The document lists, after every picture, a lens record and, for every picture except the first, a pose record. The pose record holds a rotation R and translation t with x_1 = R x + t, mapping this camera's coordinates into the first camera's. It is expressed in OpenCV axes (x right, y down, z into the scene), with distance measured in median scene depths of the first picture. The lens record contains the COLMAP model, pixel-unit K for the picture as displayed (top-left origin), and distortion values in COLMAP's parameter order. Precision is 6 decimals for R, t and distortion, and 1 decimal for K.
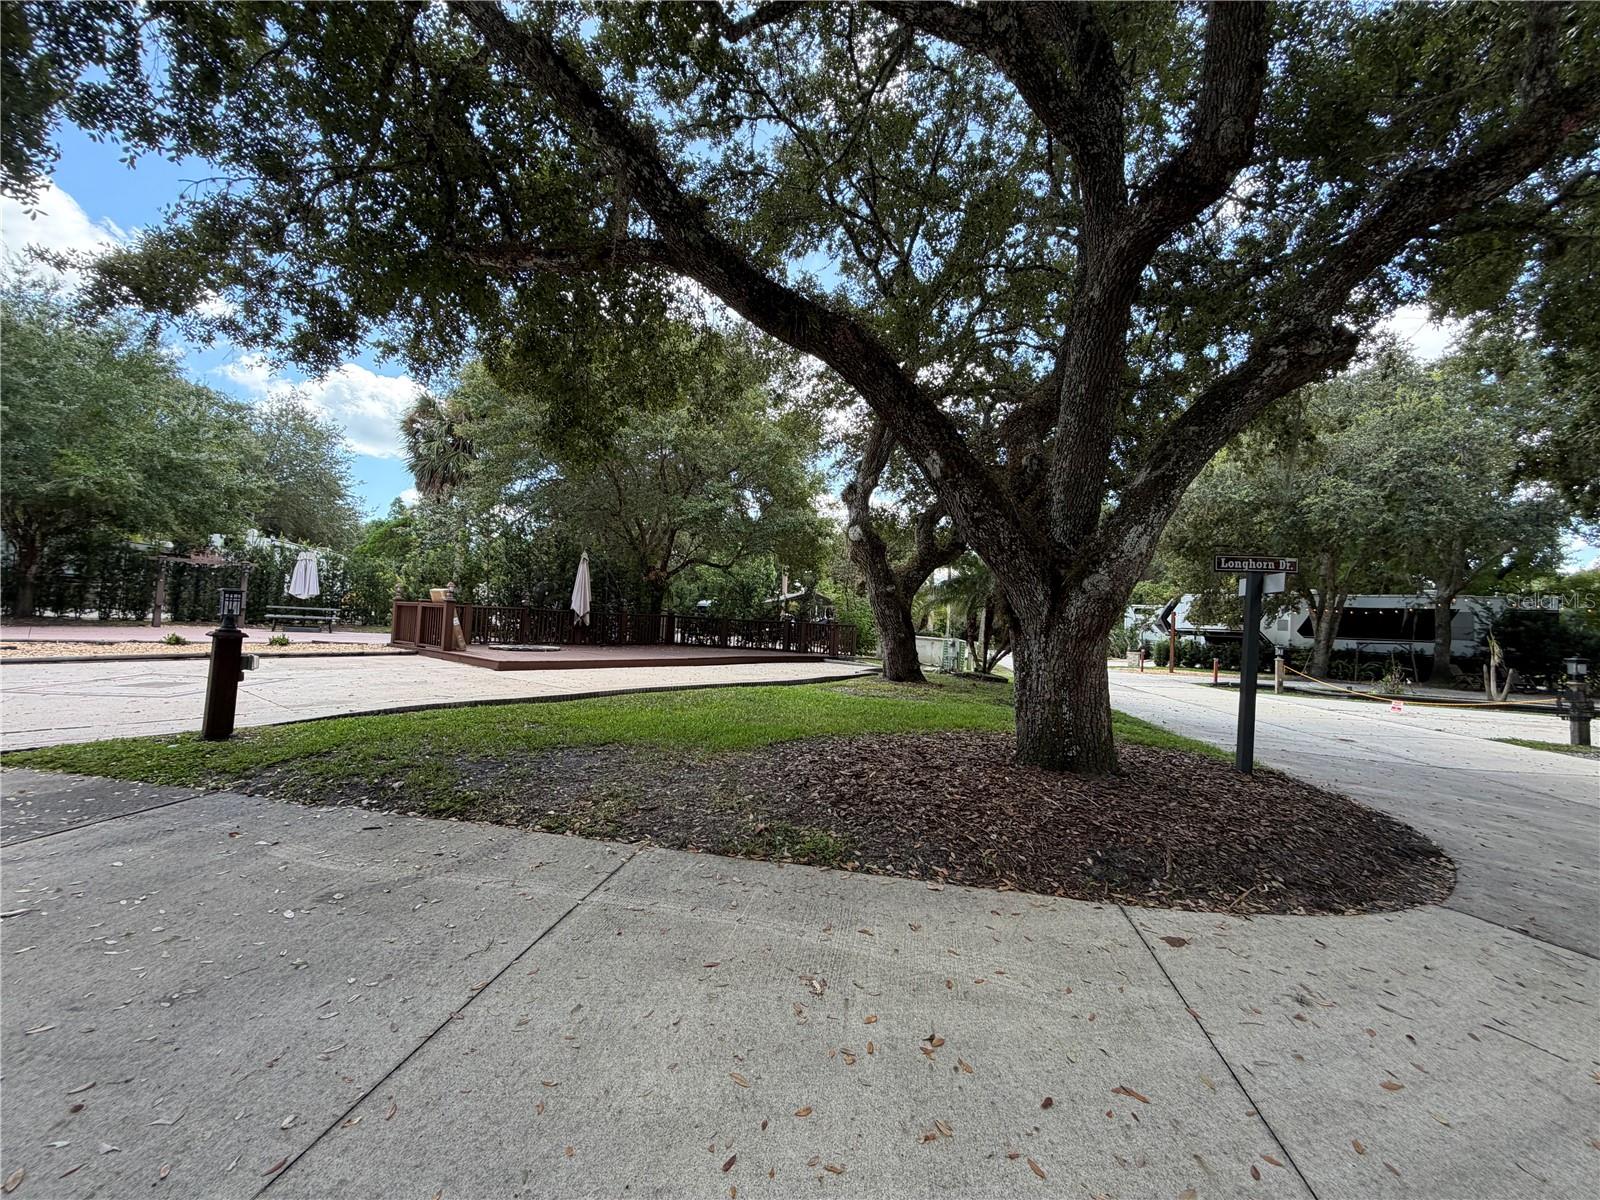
lens RADIAL K [[640.4, 0, 798.6], [0, 640.4, 601.6], [0, 0, 1]] dist [0.000867, -0.000482]
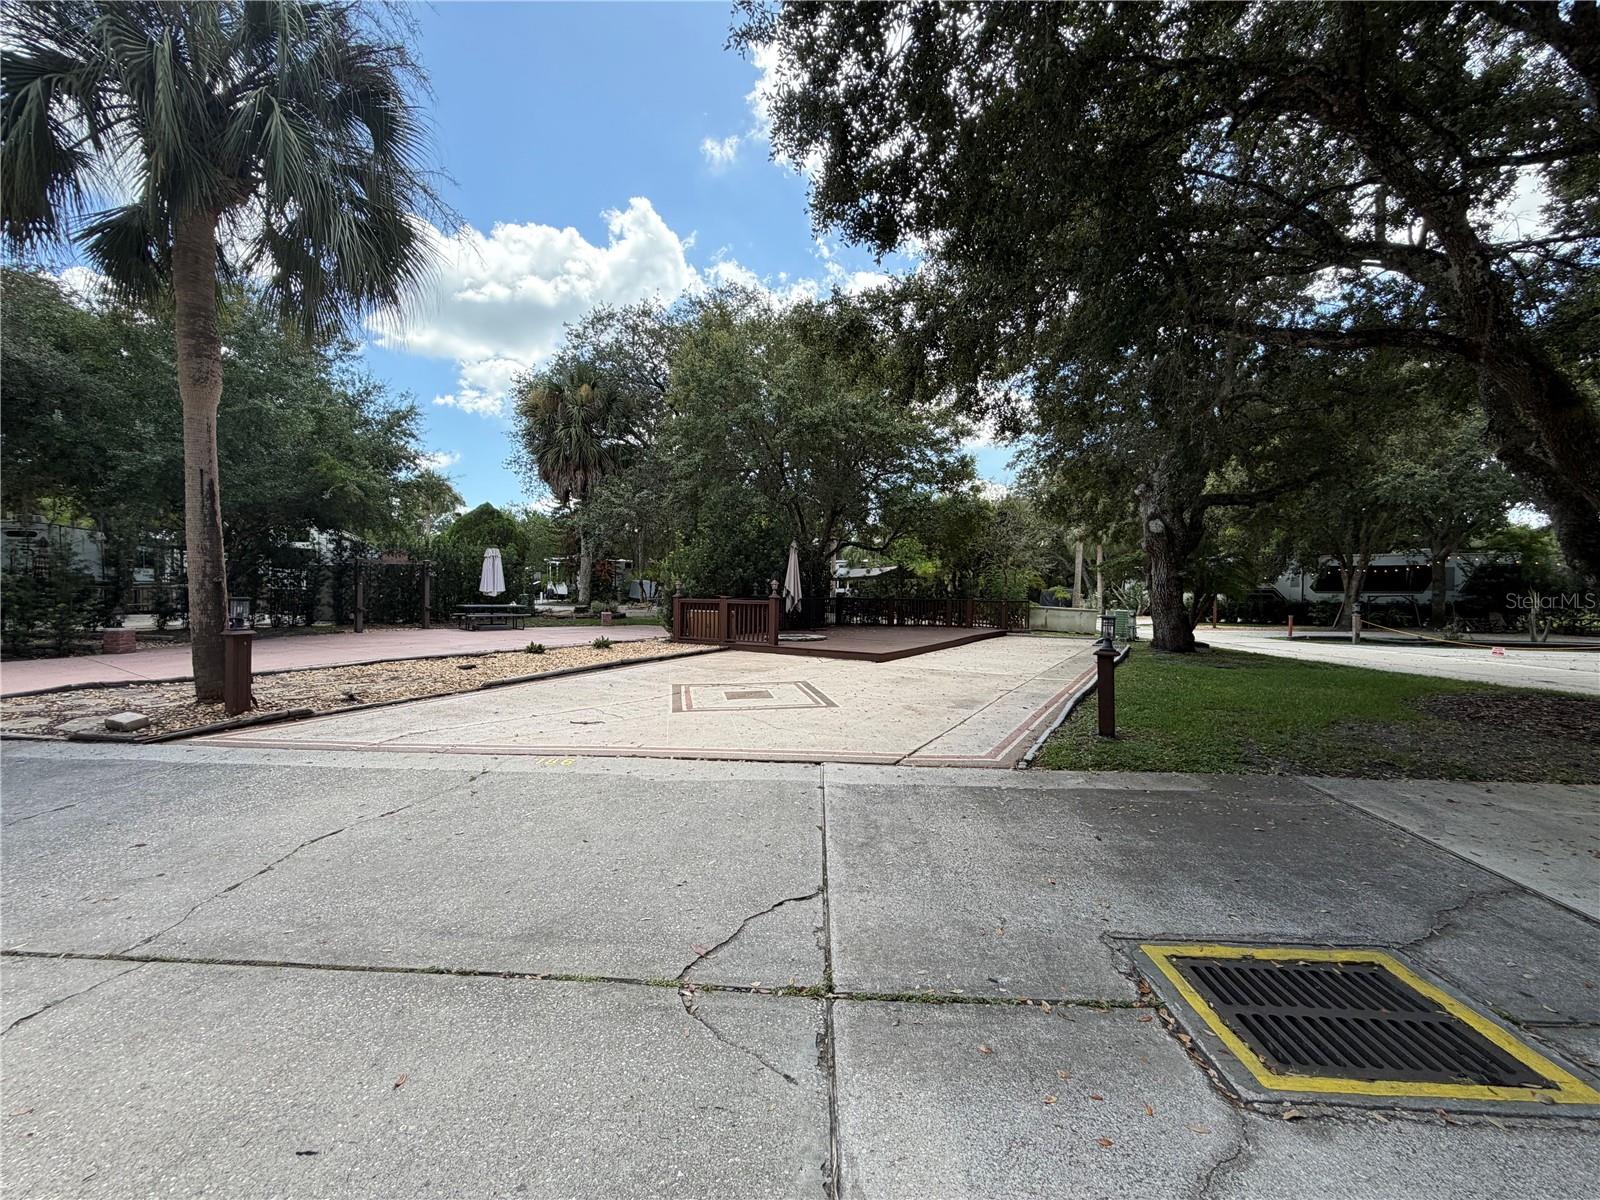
lens RADIAL K [[640.4, 0, 798.6], [0, 640.4, 604.7], [0, 0, 1]] dist [0.000867, -0.000482]
pose [[0.990309, -0.040794, 0.132757, -0.515401], [0.032834, 0.997560, 0.061610, -0.042644], [-0.134947, -0.056654, 0.989232, -0.038772]]
